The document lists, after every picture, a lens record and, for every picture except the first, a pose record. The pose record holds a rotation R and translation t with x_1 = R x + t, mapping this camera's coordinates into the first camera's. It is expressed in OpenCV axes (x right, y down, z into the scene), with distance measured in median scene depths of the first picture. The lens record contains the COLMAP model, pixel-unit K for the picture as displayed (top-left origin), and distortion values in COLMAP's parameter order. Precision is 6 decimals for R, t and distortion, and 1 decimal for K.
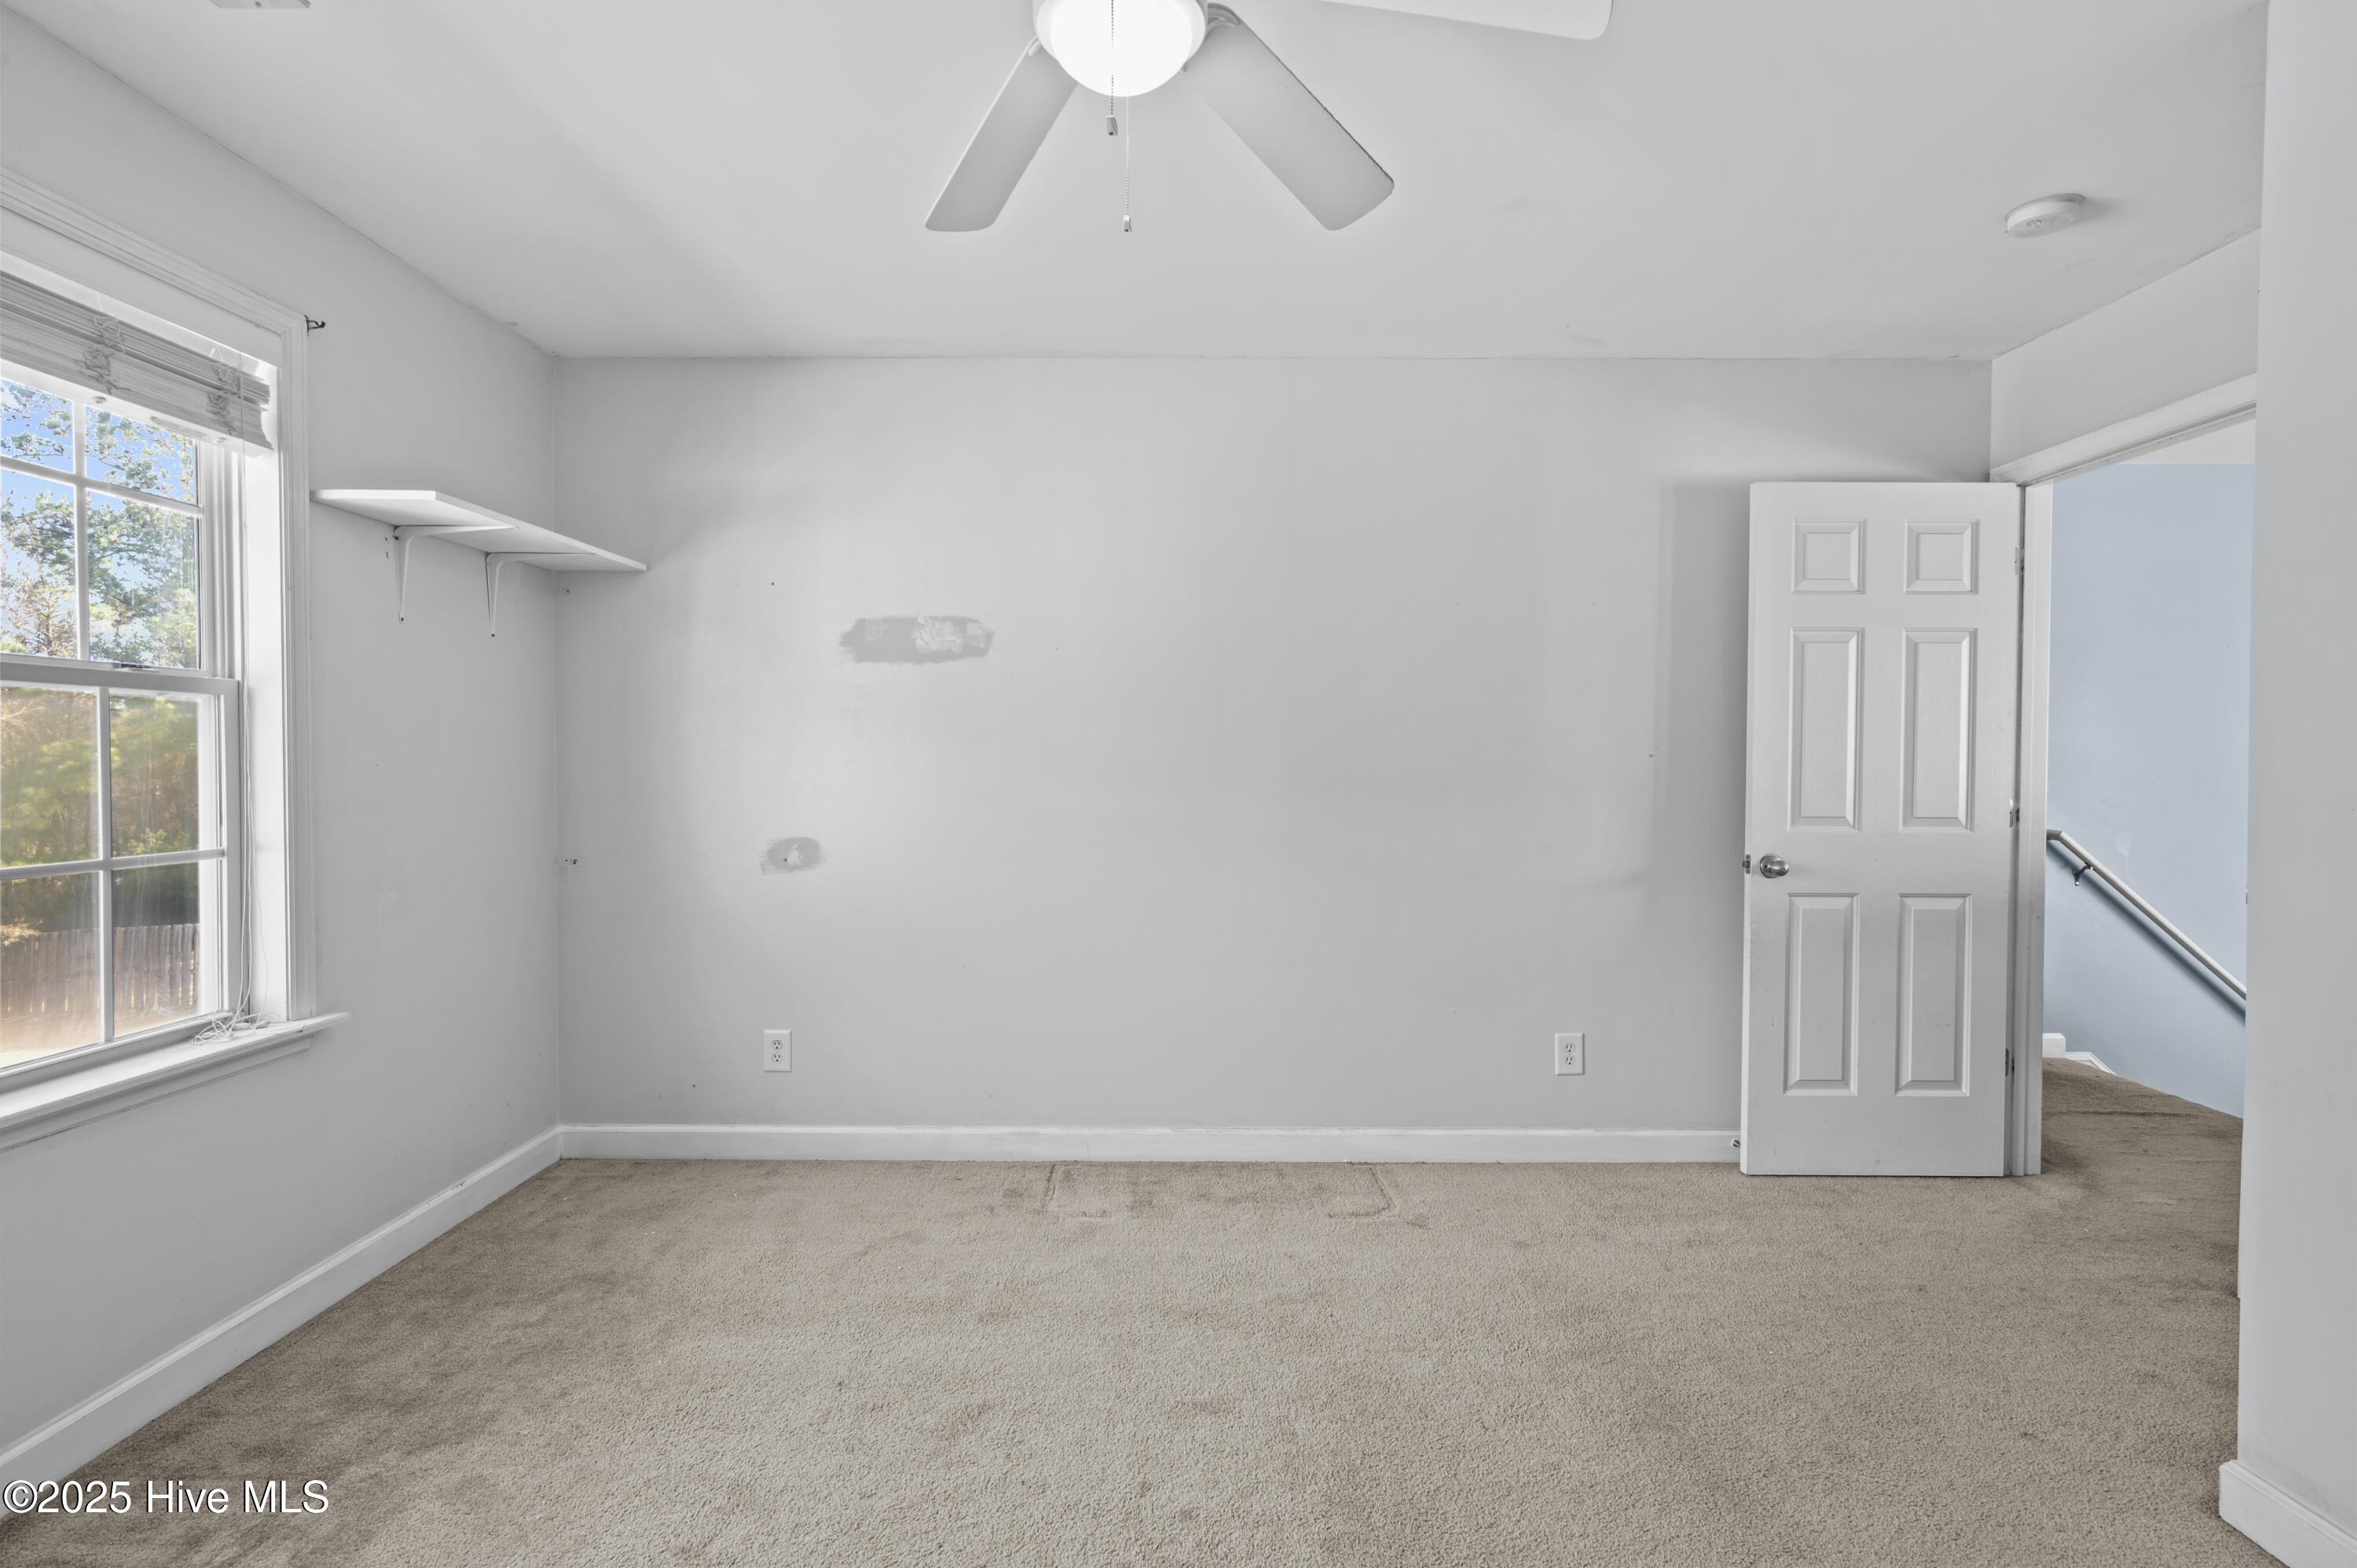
lens RADIAL K [[1144.6, 0, 1181.2], [0, 1144.6, 758.7], [0, 0, 1]] dist [0.002871, 0.001157]
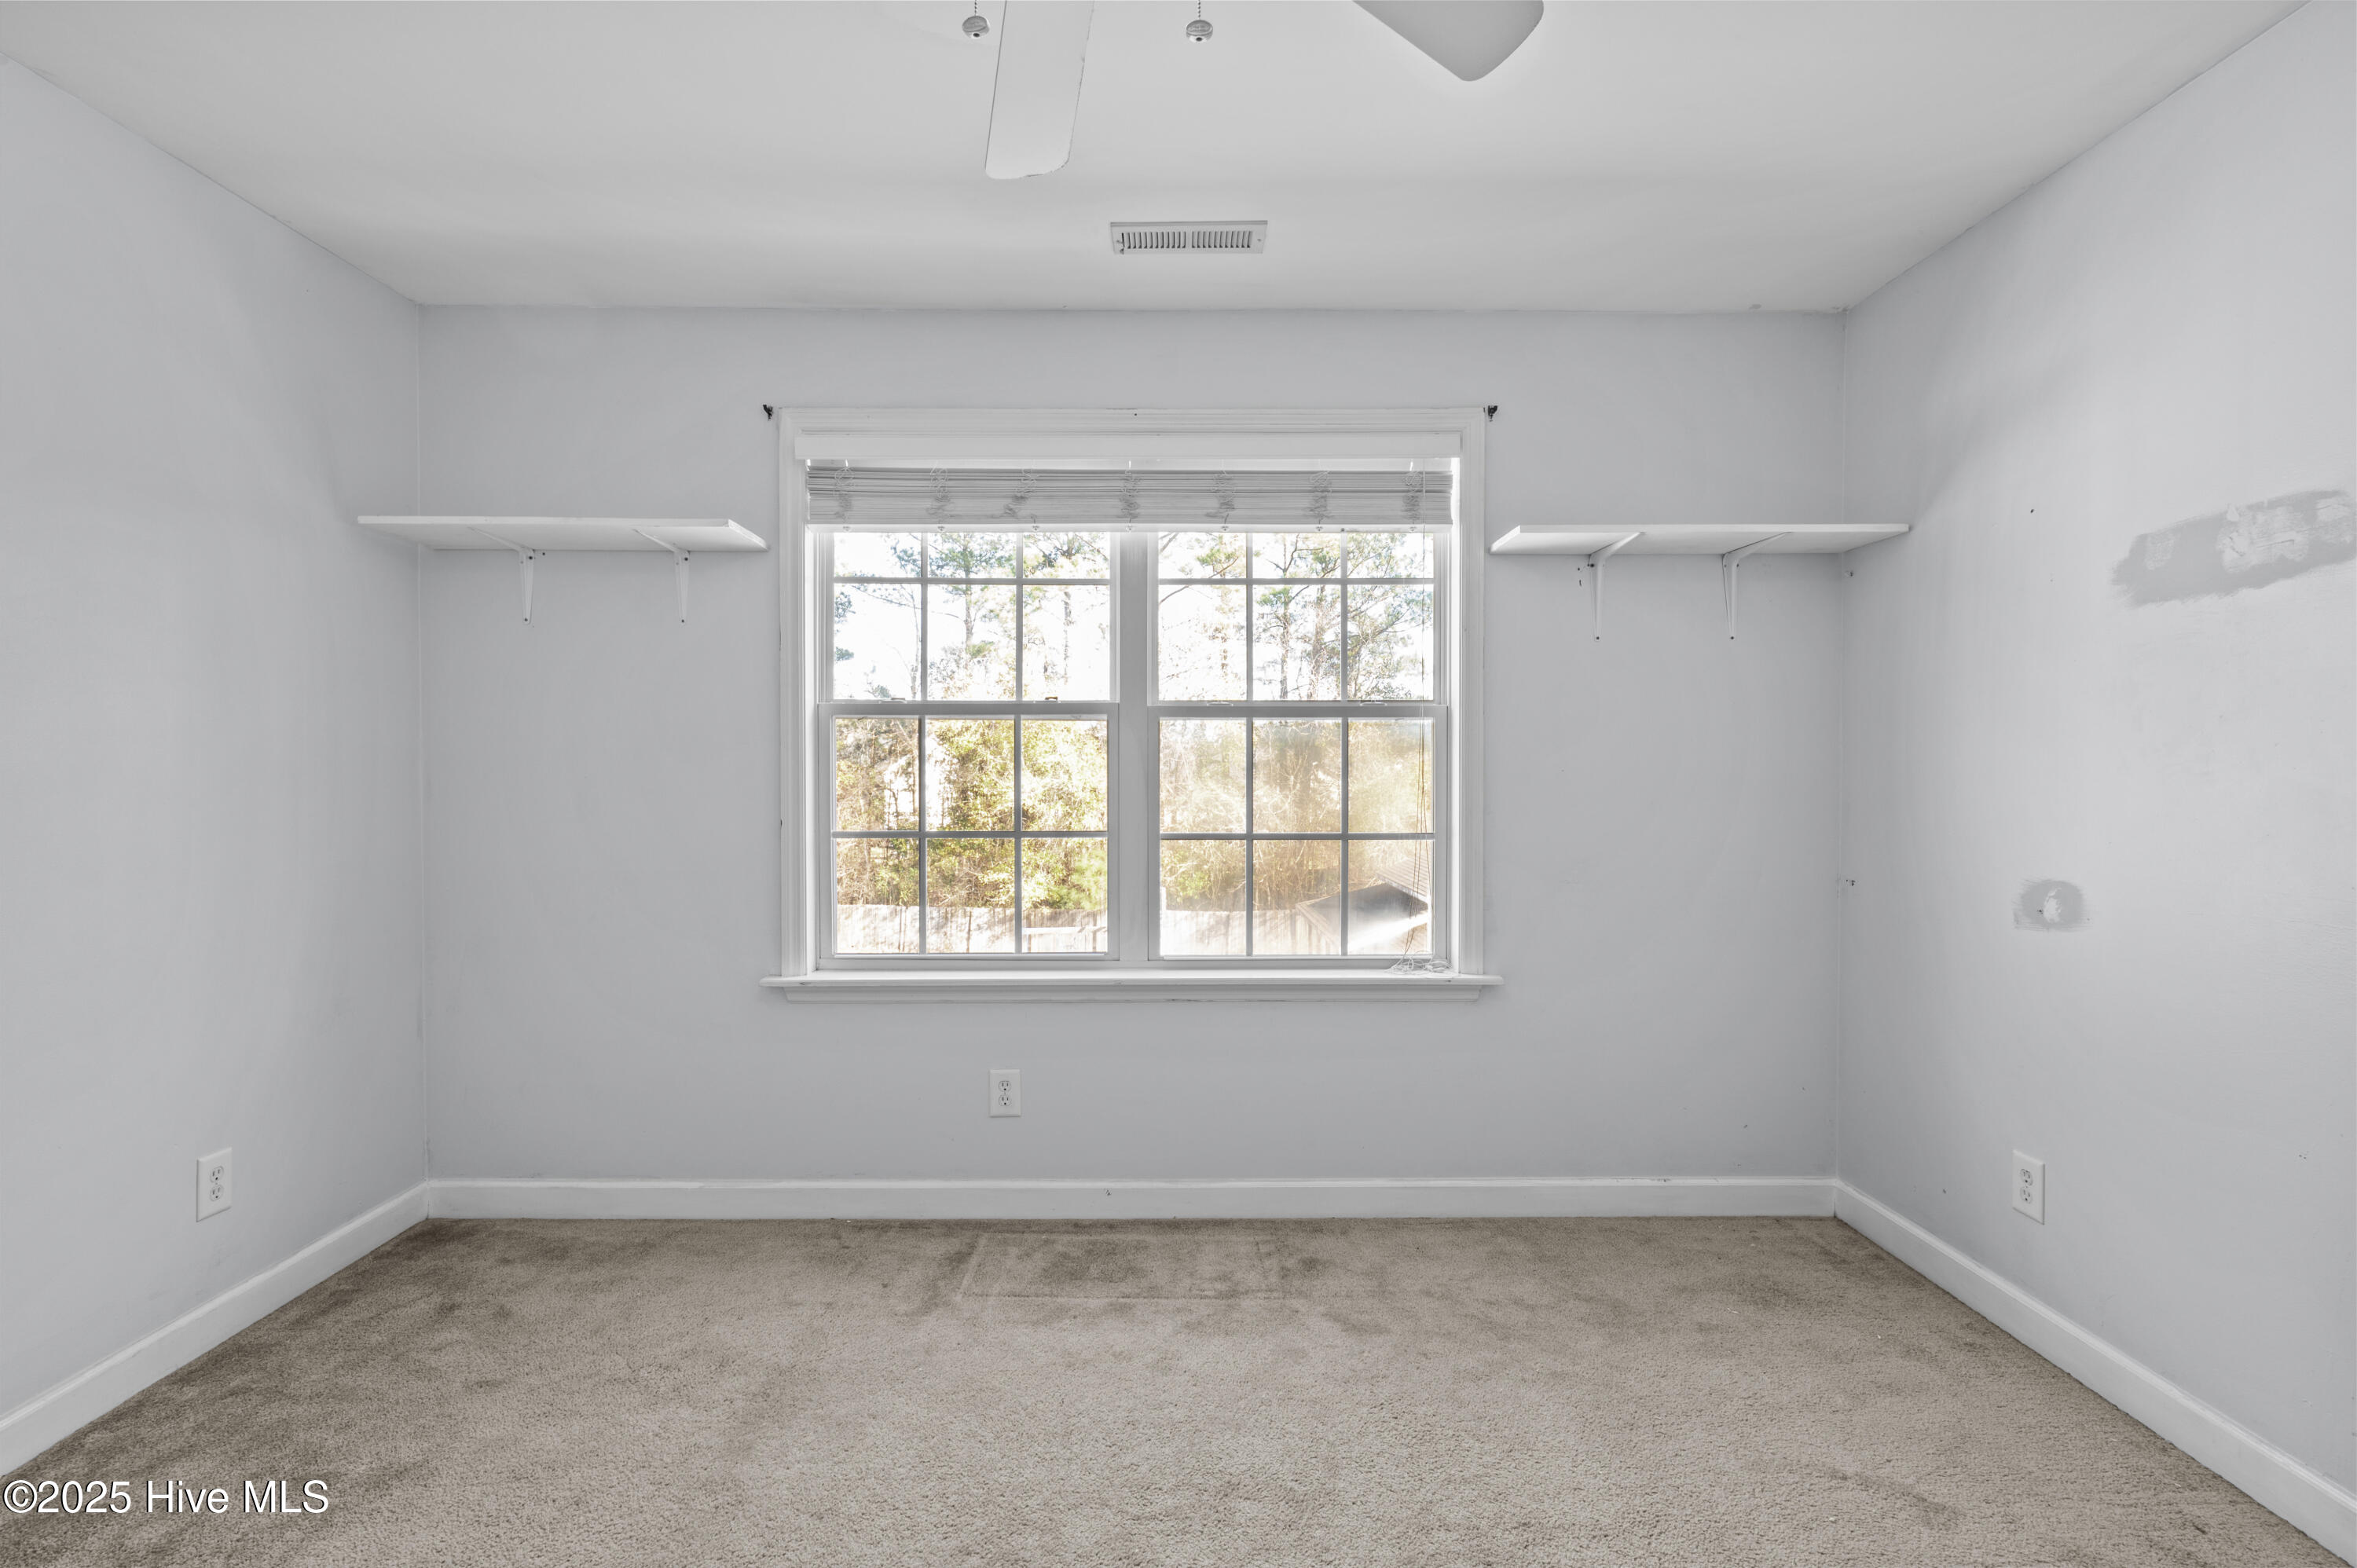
lens RADIAL K [[1144.6, 0, 1181.2], [0, 1144.6, 758.7], [0, 0, 1]] dist [0.002871, 0.001157]
pose [[-0.002518, -0.008273, -0.999963, 0.357220], [0.001177, 0.999965, -0.008276, 0.002637], [0.999996, -0.001198, -0.002508, 0.512374]]
